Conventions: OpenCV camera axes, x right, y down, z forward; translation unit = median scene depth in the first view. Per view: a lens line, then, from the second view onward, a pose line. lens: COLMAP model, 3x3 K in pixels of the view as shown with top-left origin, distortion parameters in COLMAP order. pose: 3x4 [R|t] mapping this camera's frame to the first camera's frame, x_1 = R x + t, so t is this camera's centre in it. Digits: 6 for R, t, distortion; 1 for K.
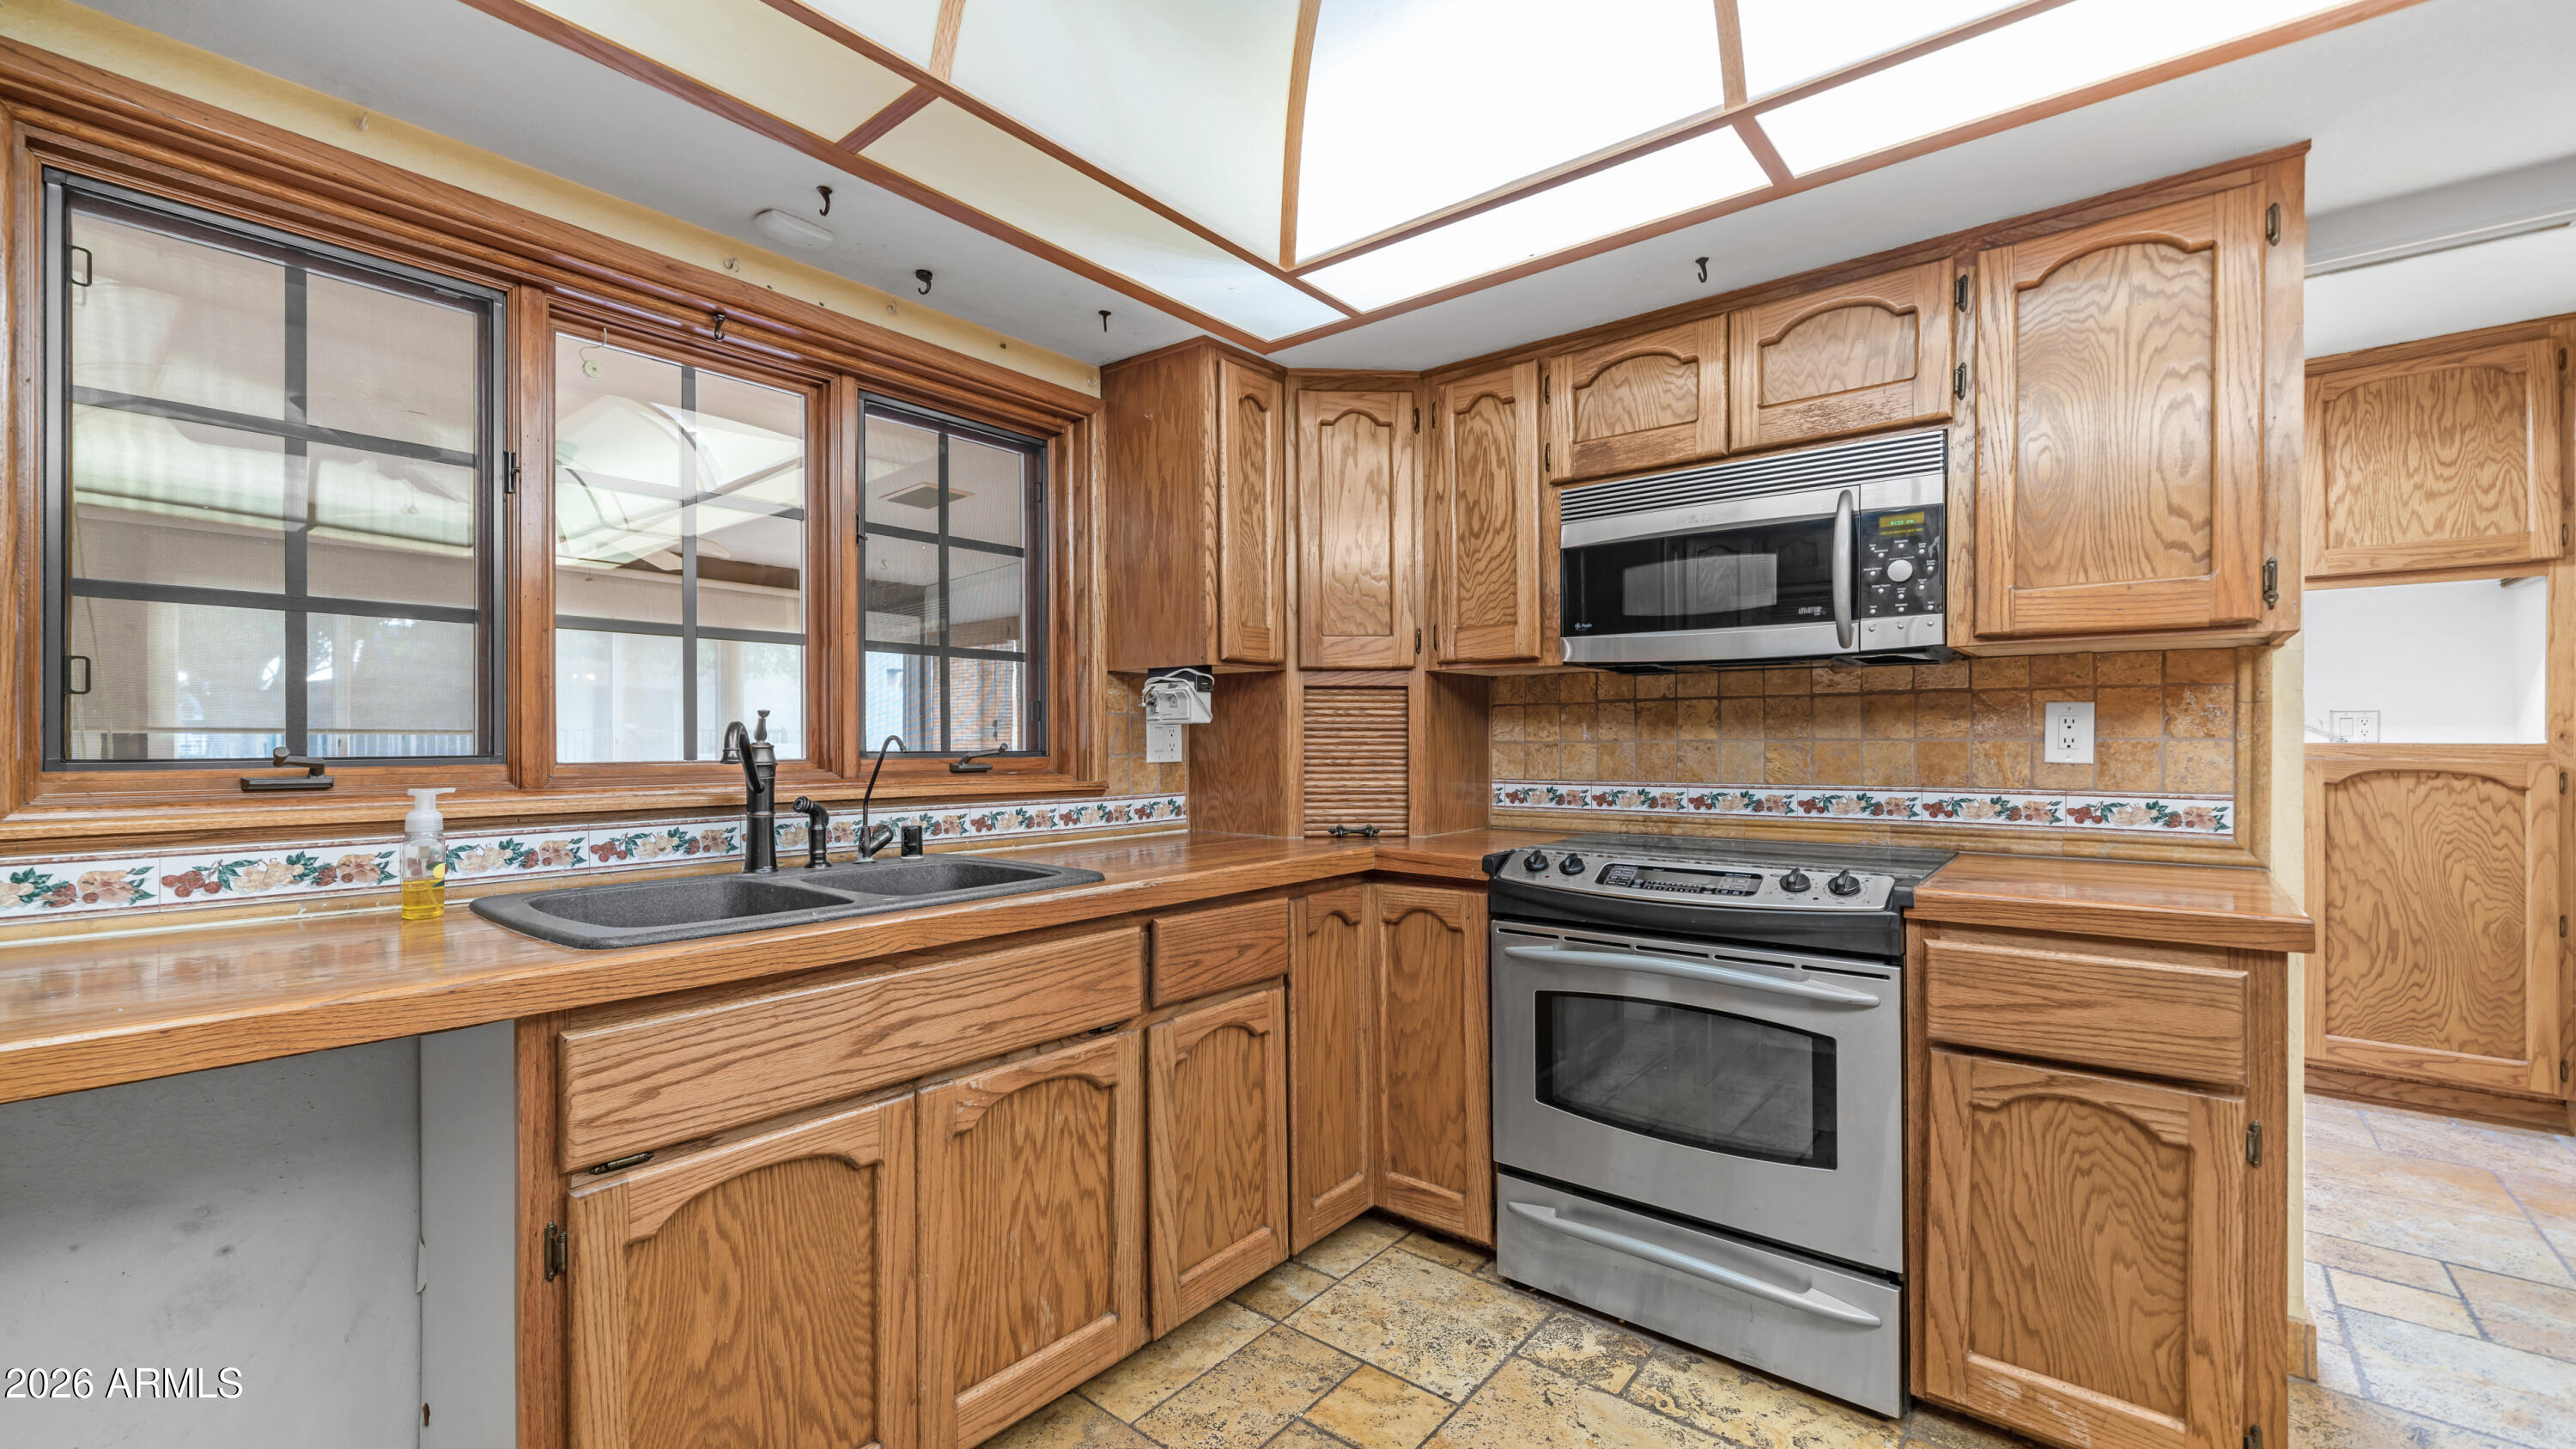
lens RADIAL K [[1055.9, 0, 1274.4], [0, 1055.9, 736.6], [0, 0, 1]] dist [0.000033, -0.000467]
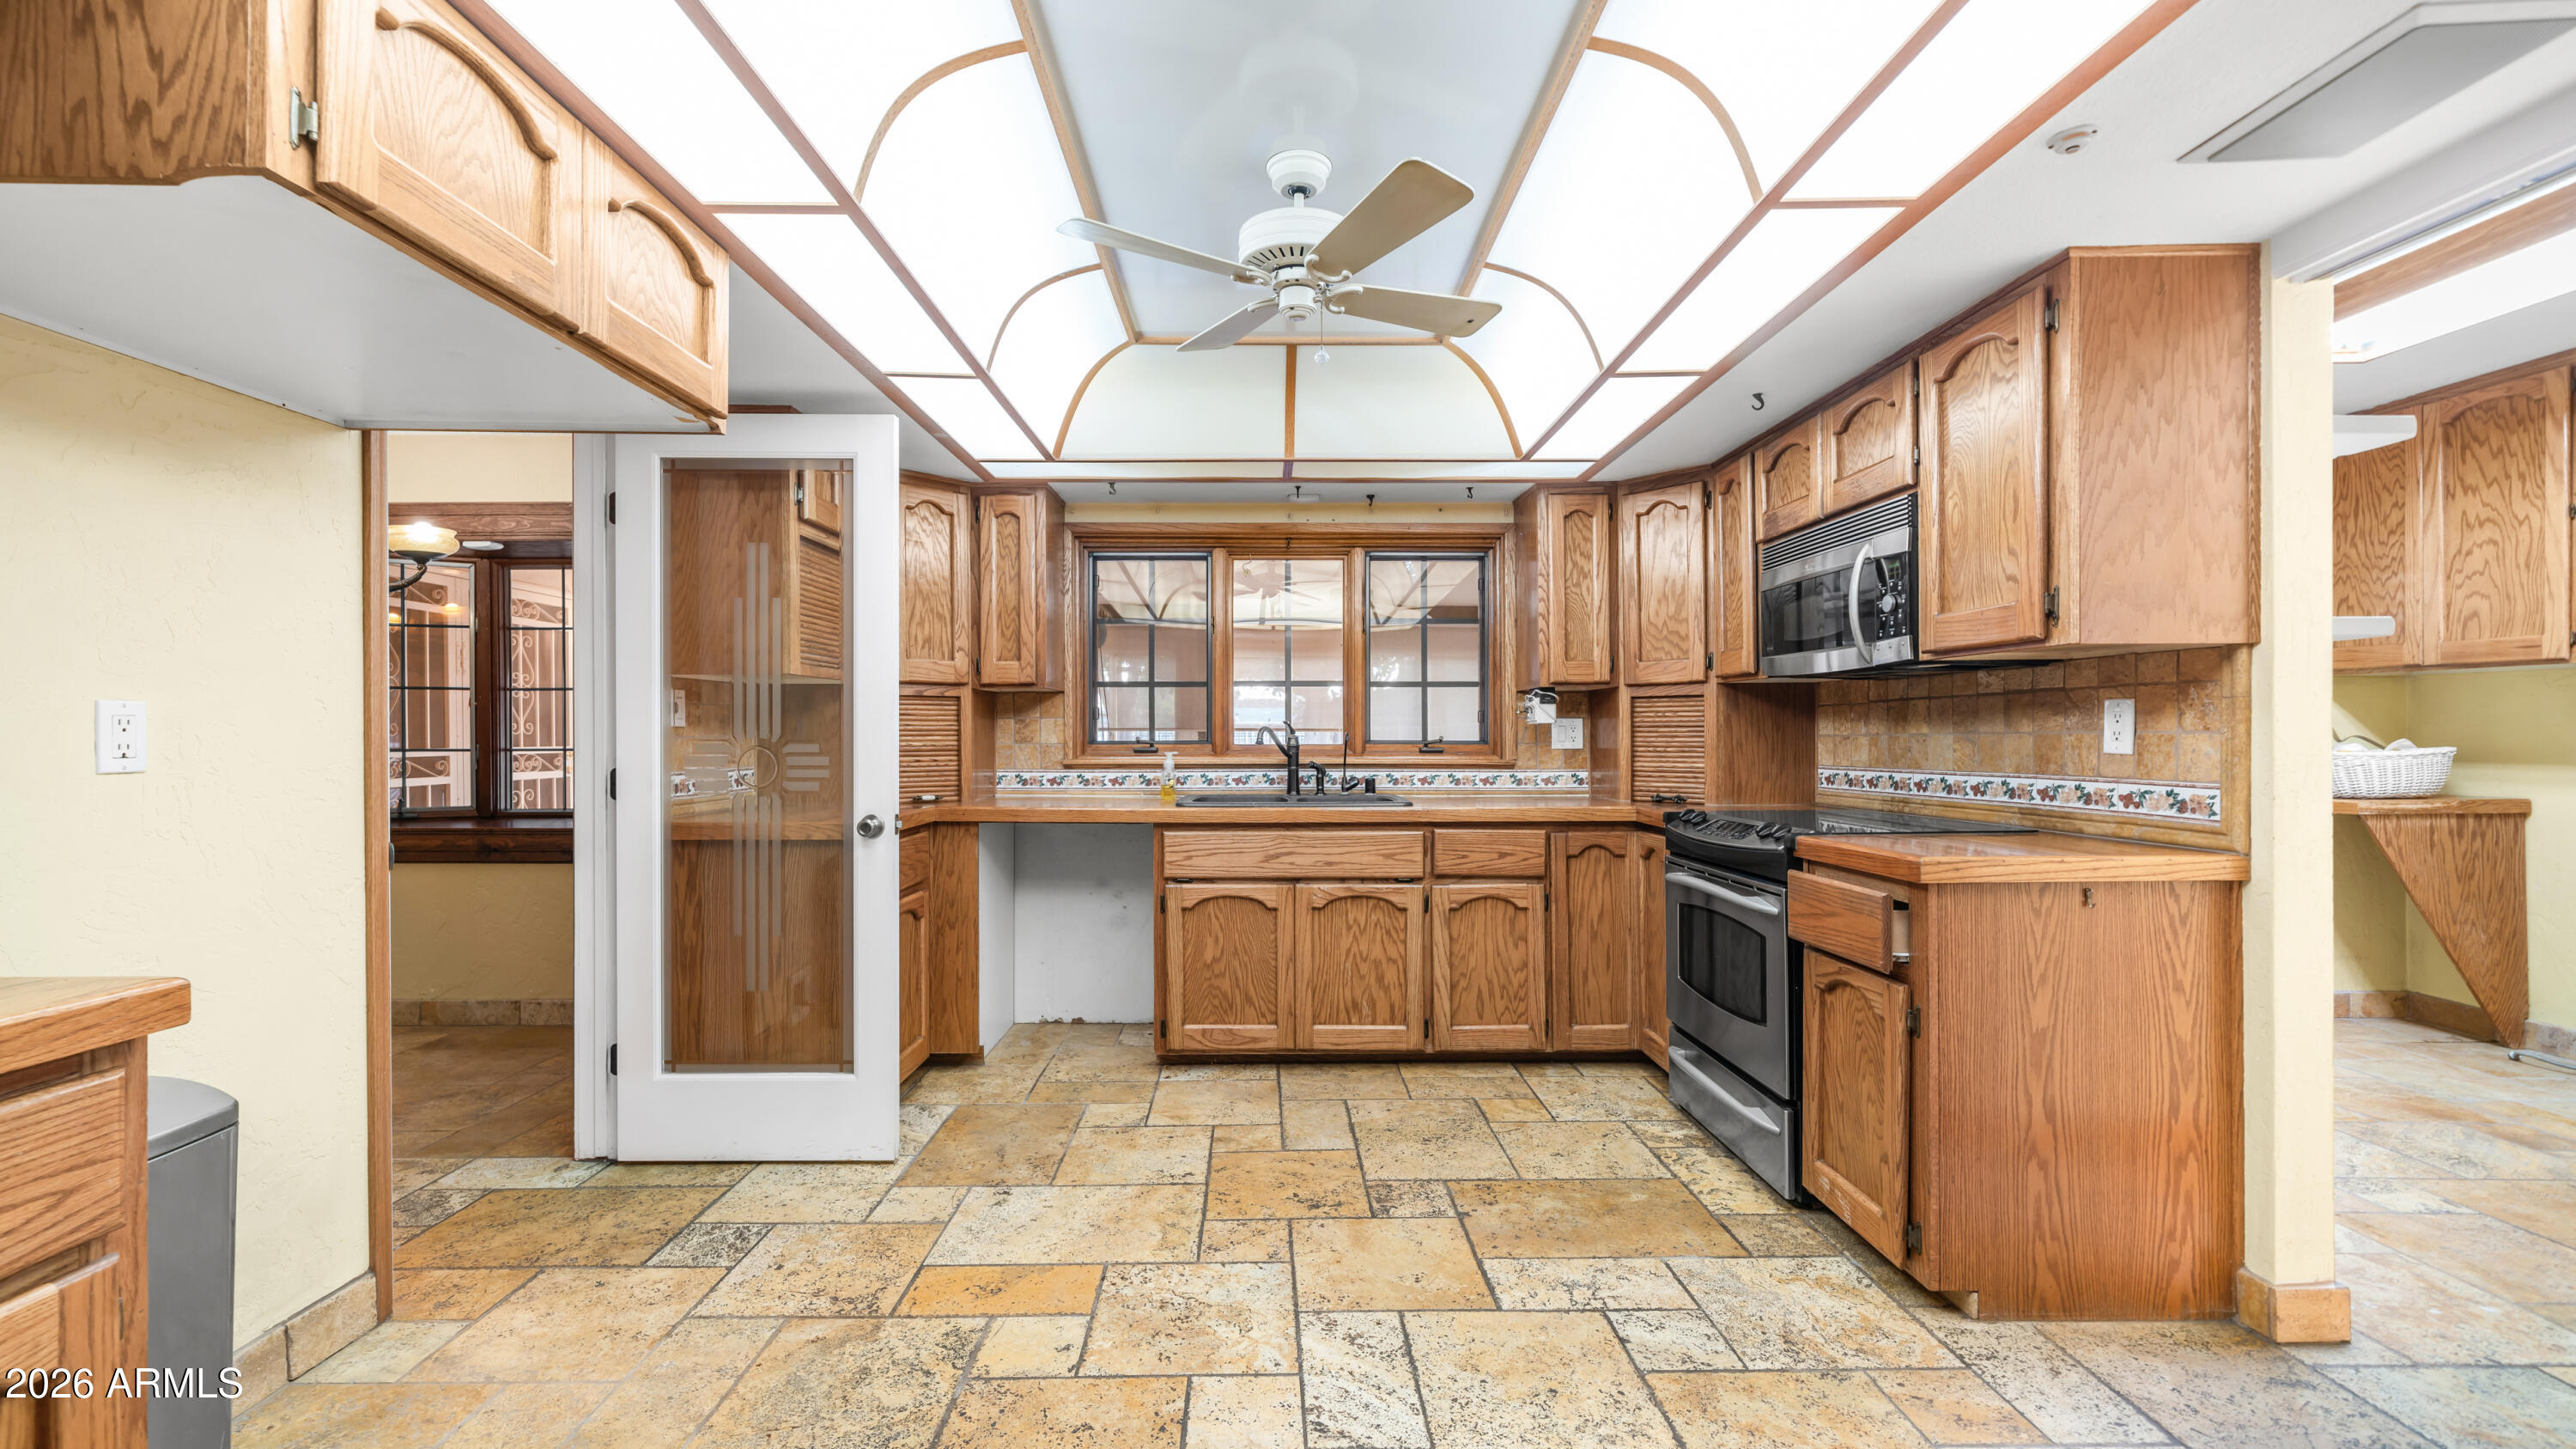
lens RADIAL K [[1055.9, 0, 1274.4], [0, 1055.9, 736.6], [0, 0, 1]] dist [0.000033, -0.000467]
pose [[0.644386, 0.000241, -0.764700, 1.024115], [0.003026, 0.999991, 0.002865, 0.001121], [0.764694, -0.004160, 0.644380, -0.390302]]
